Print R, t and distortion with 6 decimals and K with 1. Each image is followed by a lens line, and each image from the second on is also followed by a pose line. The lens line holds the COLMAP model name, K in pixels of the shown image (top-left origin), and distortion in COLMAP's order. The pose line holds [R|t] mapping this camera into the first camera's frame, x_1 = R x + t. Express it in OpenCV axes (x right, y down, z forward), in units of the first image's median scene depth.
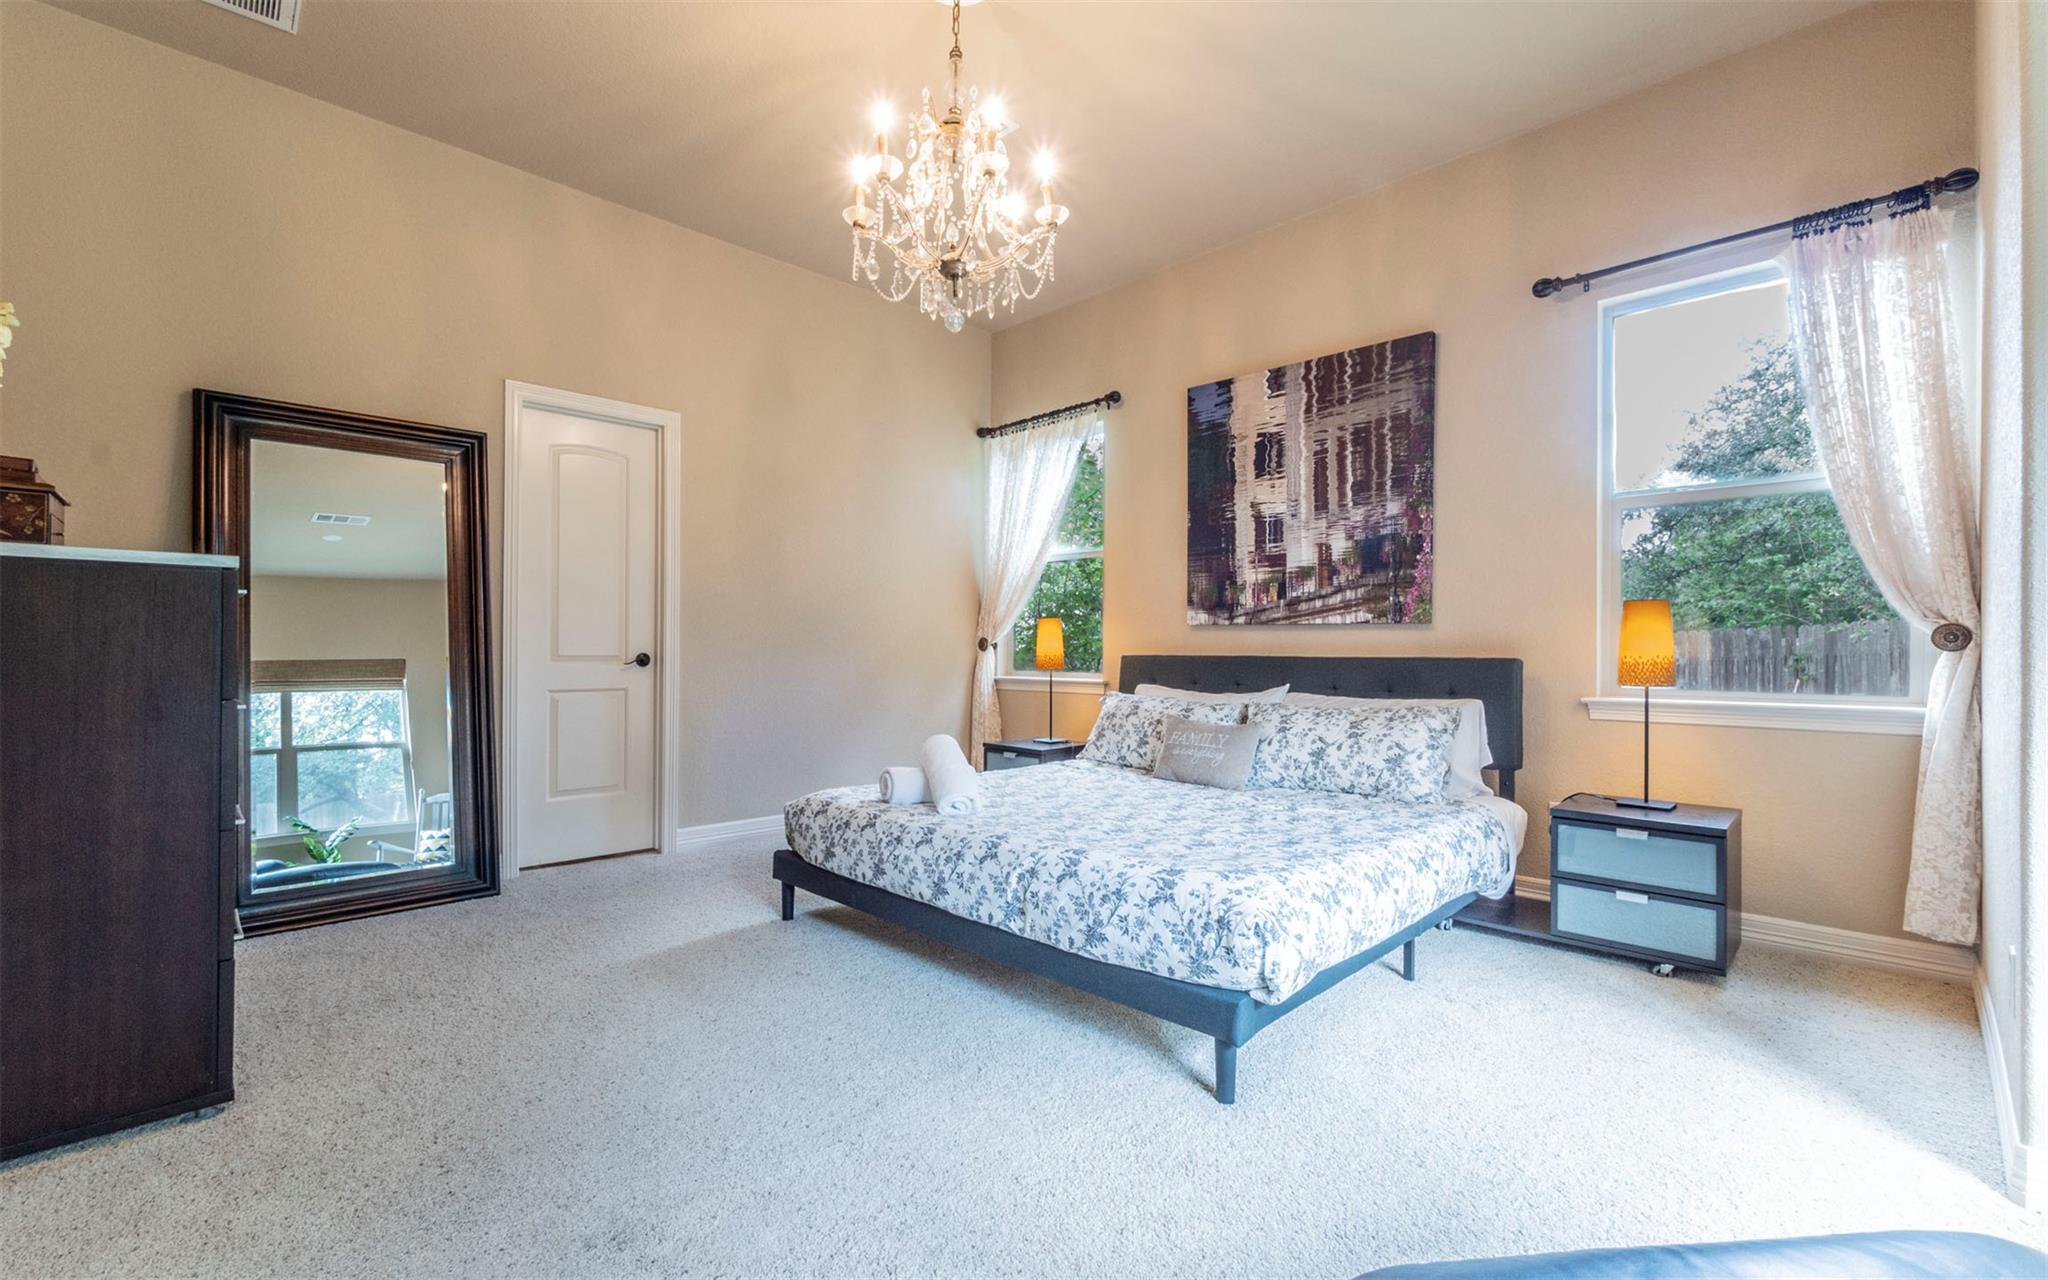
lens RADIAL K [[870.8, 0, 988.0], [0, 870.8, 639.7], [0, 0, 1]] dist [0.001300, 0.000135]
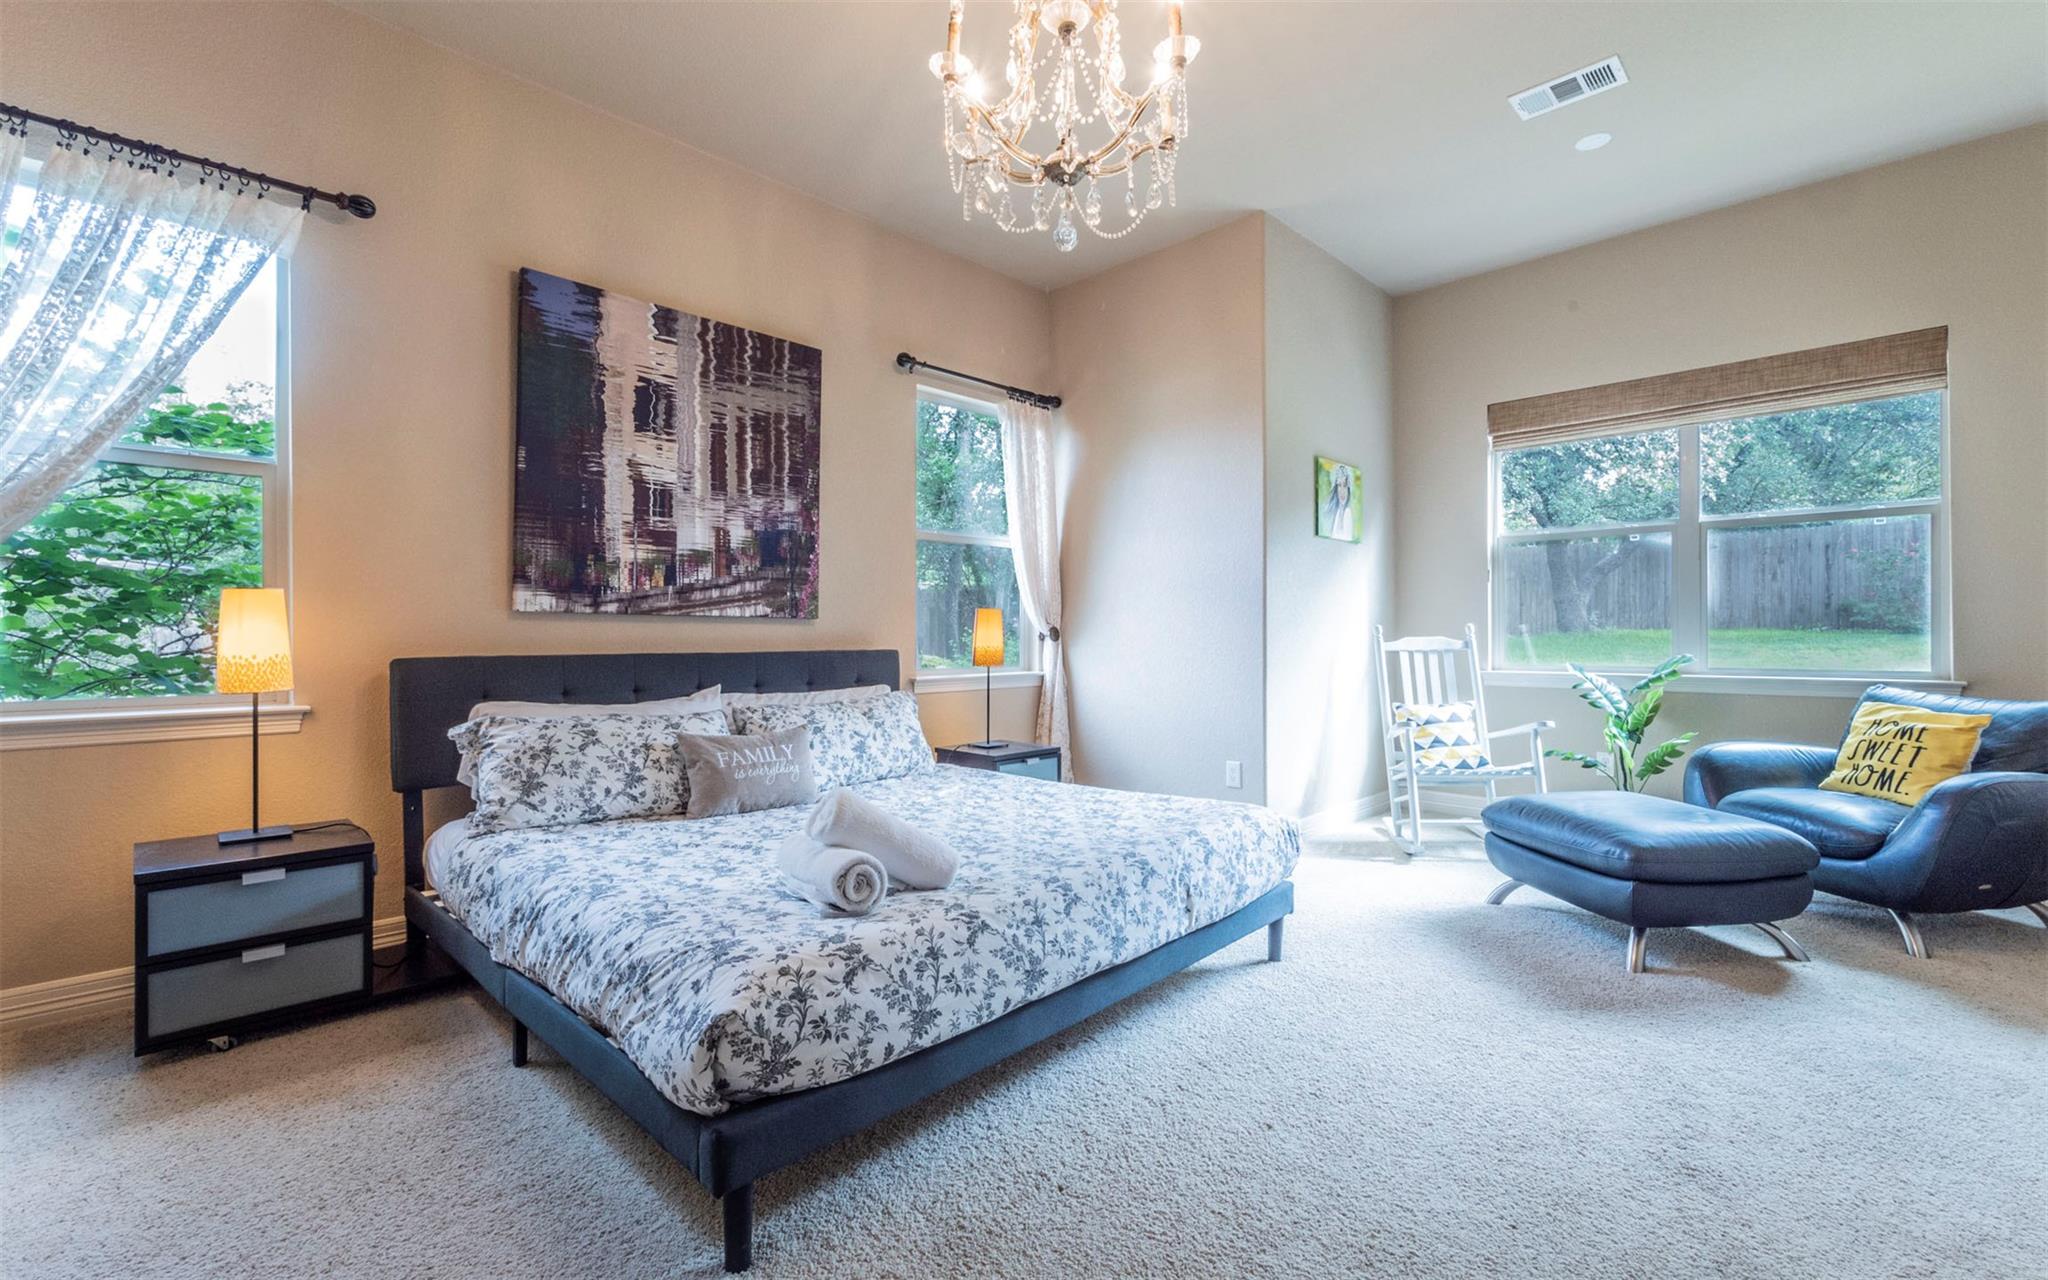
lens RADIAL K [[870.8, 0, 988.0], [0, 870.8, 639.7], [0, 0, 1]] dist [0.001300, 0.000135]
pose [[-0.008829, 0.005021, 0.999948, -0.520744], [0.003734, 0.999981, -0.004988, 0.011481], [-0.999954, 0.003690, -0.008847, 0.725623]]
